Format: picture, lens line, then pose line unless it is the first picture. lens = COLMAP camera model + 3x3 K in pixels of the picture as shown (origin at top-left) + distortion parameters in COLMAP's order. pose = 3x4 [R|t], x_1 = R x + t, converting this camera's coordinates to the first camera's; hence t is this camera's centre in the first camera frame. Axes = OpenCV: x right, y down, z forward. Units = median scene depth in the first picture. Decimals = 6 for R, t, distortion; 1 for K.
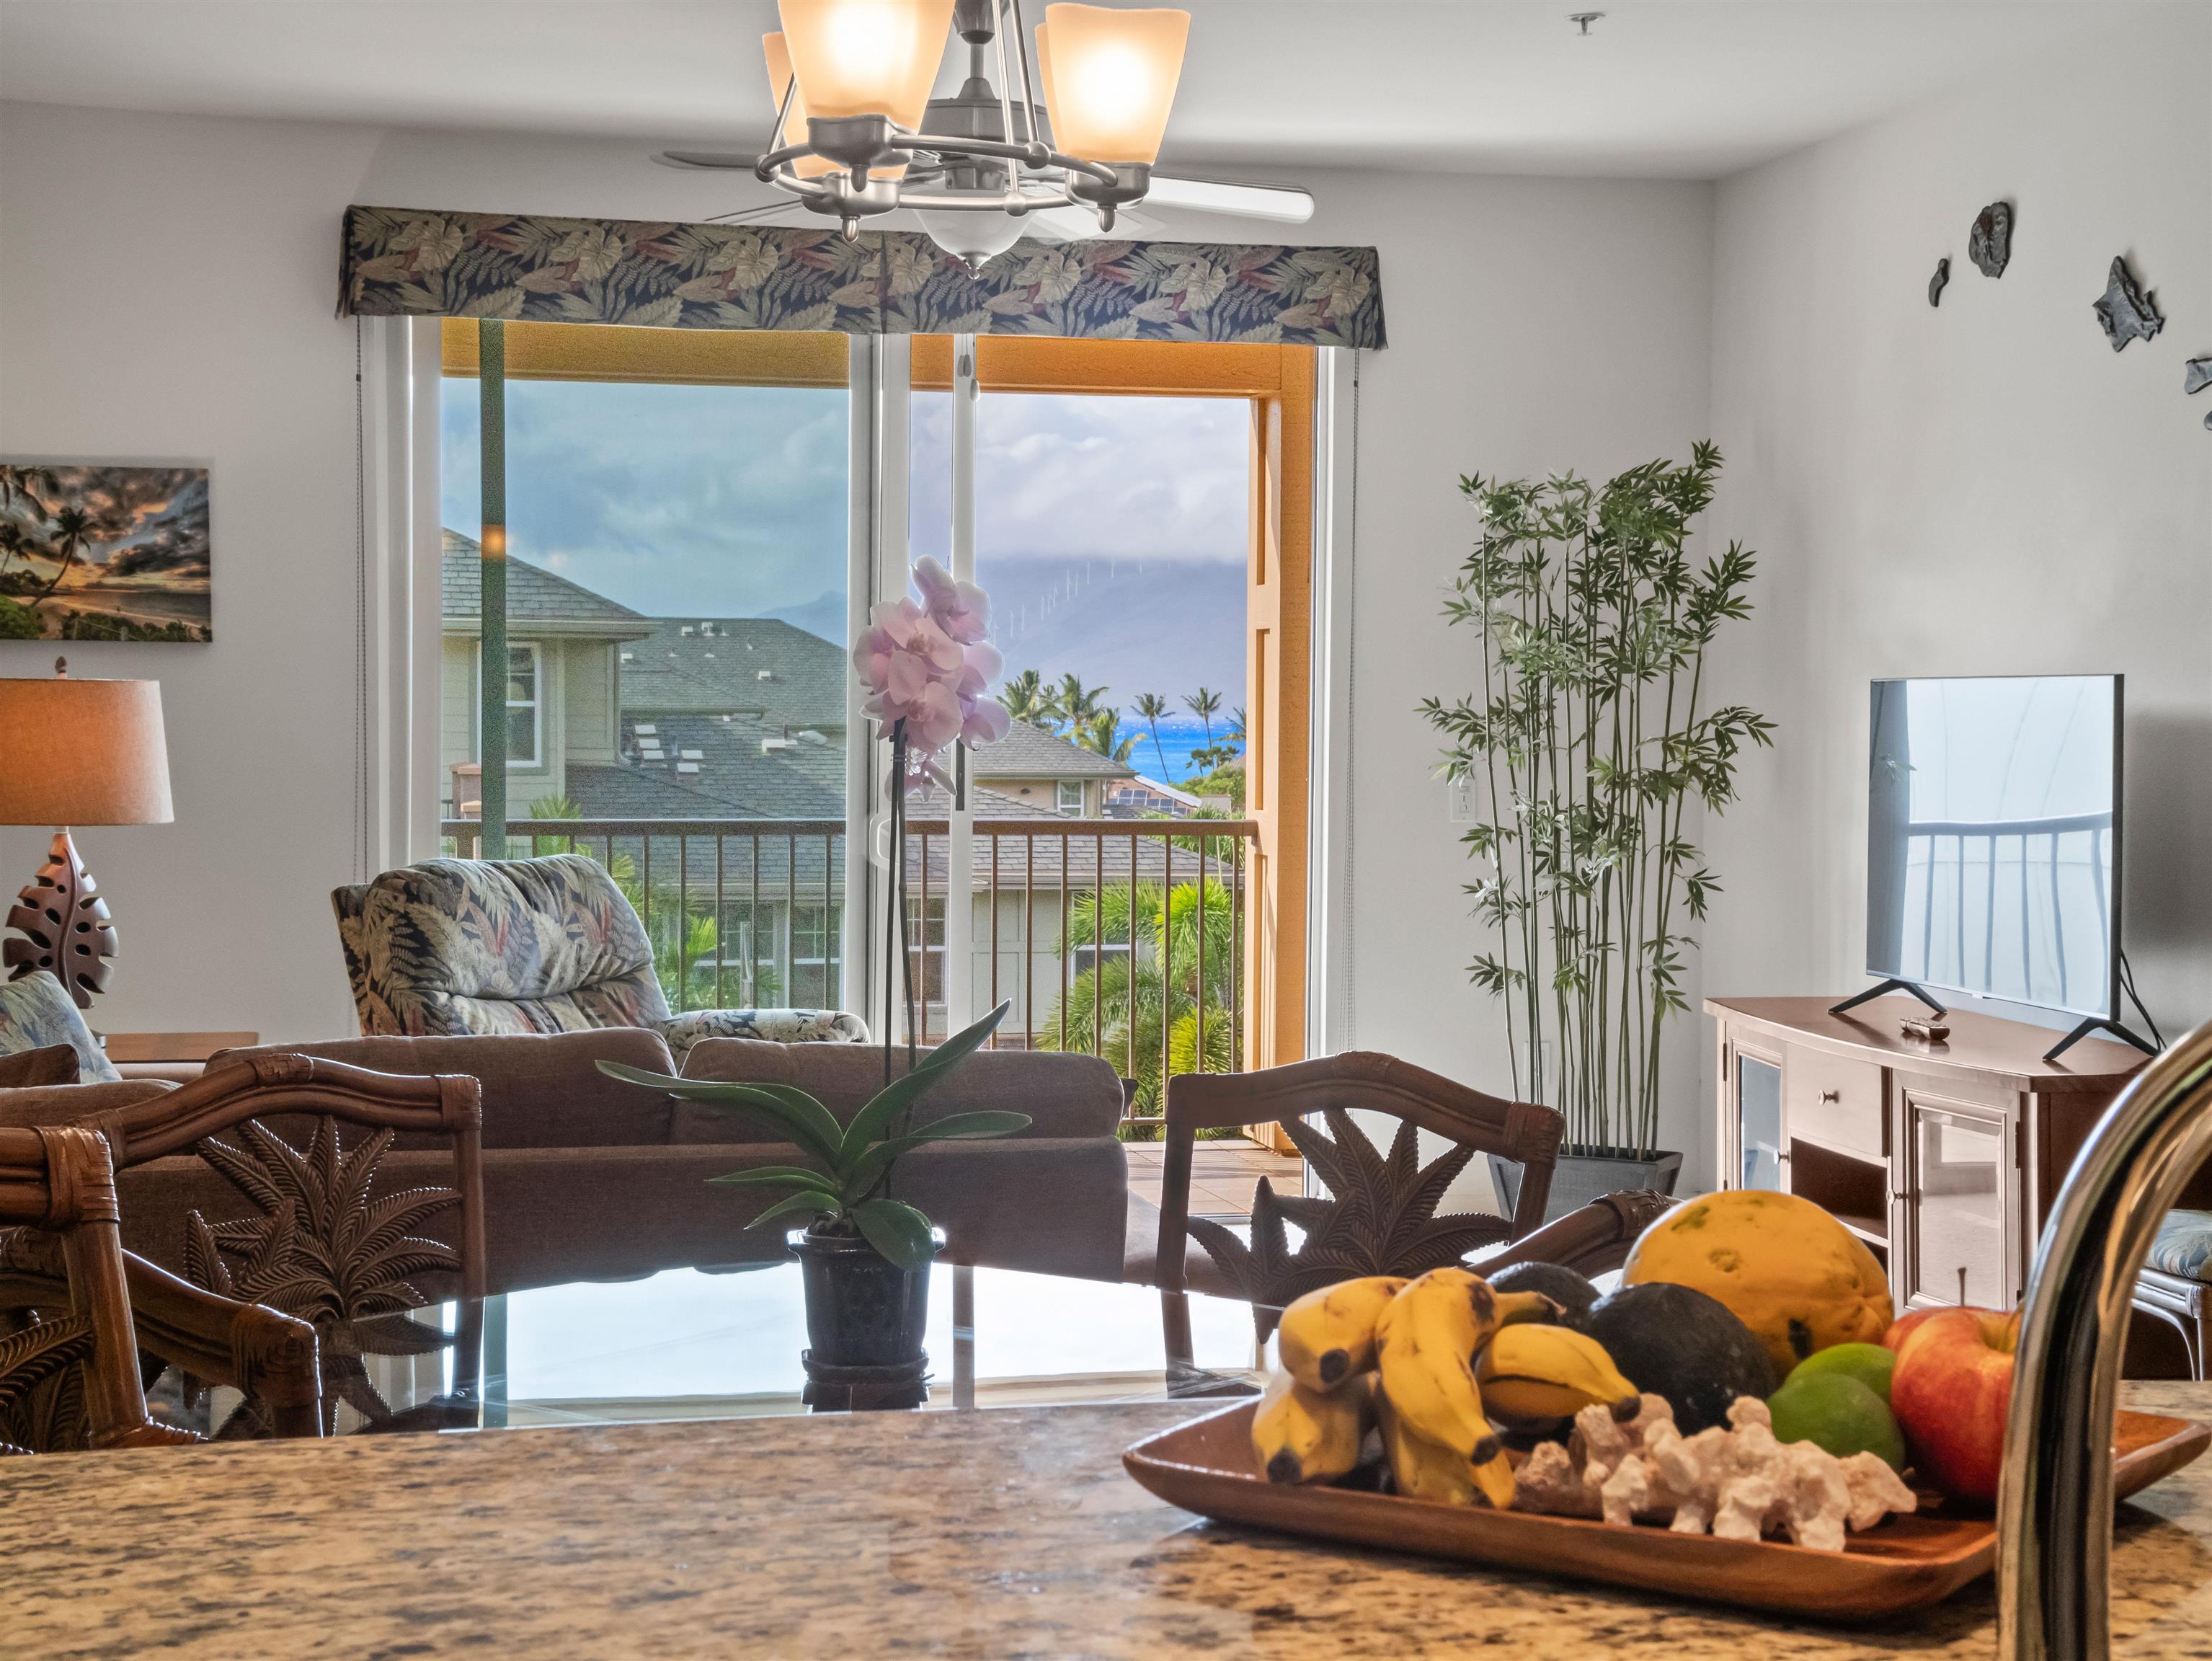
lens RADIAL K [[3569.2, 0, 1104.6], [0, 3569.2, 831.9], [0, 0, 1]] dist [0.268148, 0.037069]
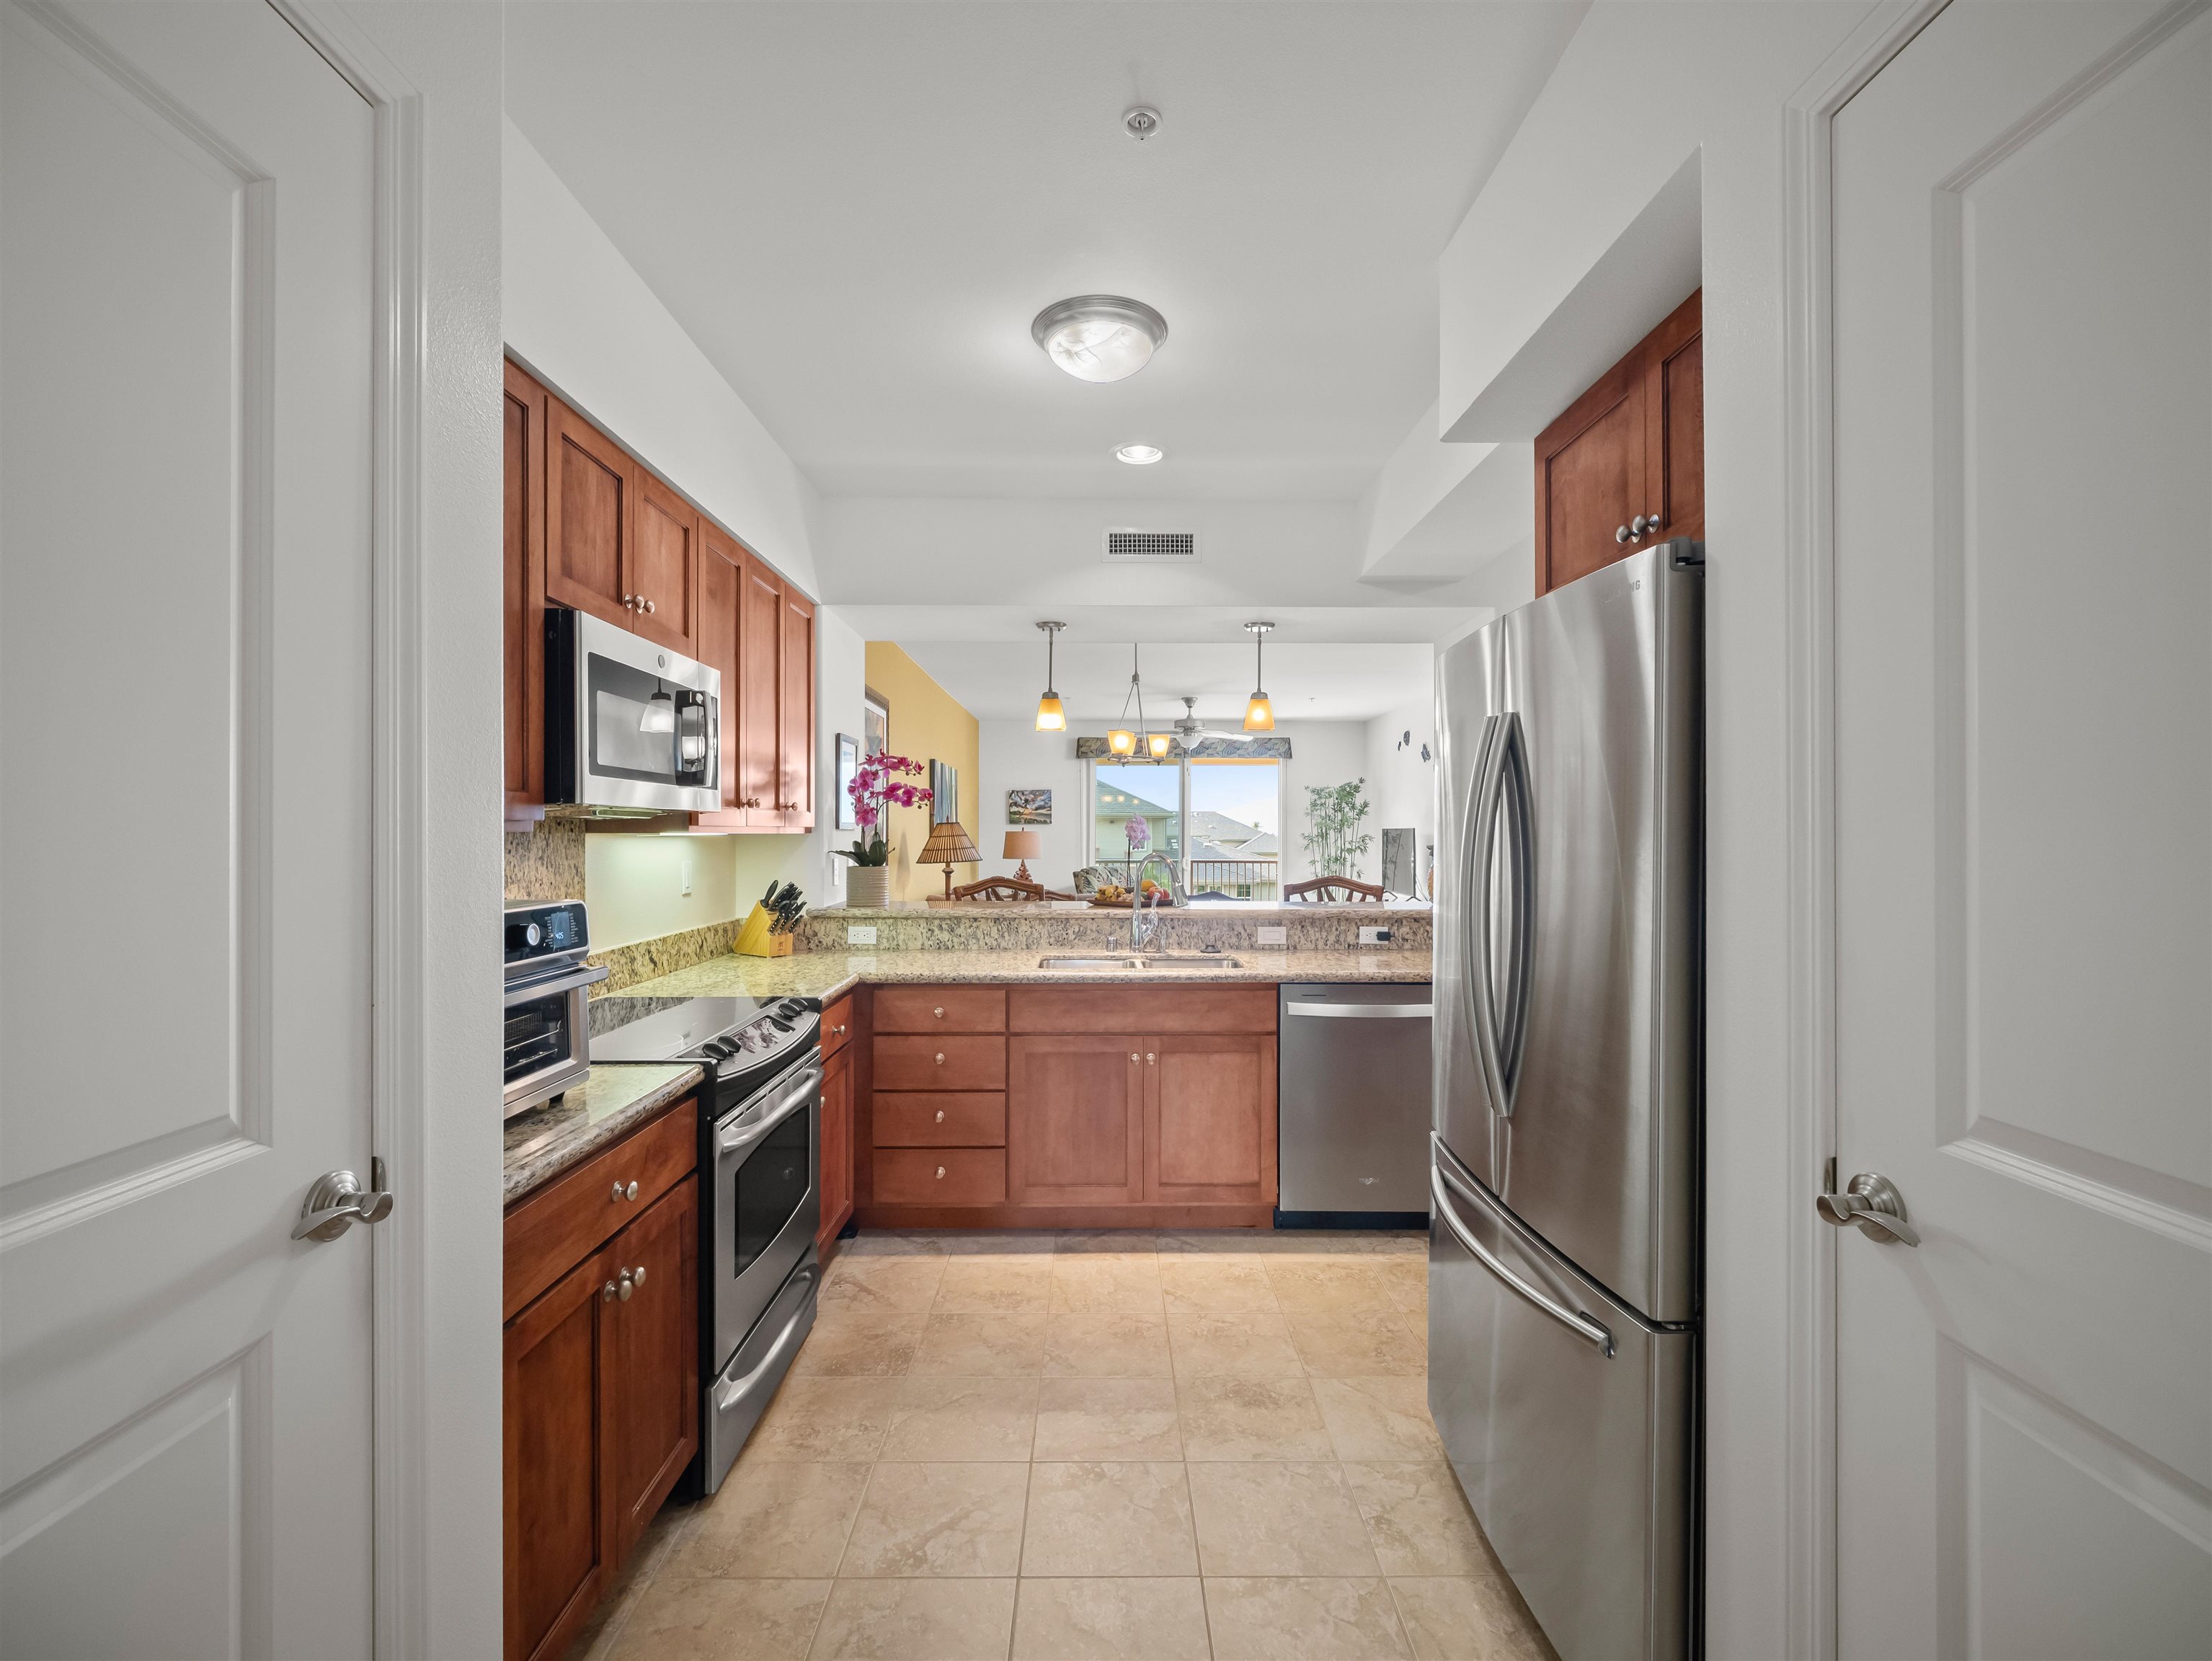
lens RADIAL K [[989.5, 0, 1106.5], [0, 989.5, 845.1], [0, 0, 1]] dist [-0.002300, -0.000969]
pose [[0.978953, -0.003517, -0.204056, 0.106274], [-0.001450, 0.999706, -0.024188, 0.010509], [0.204081, 0.023974, 0.978660, -0.321514]]
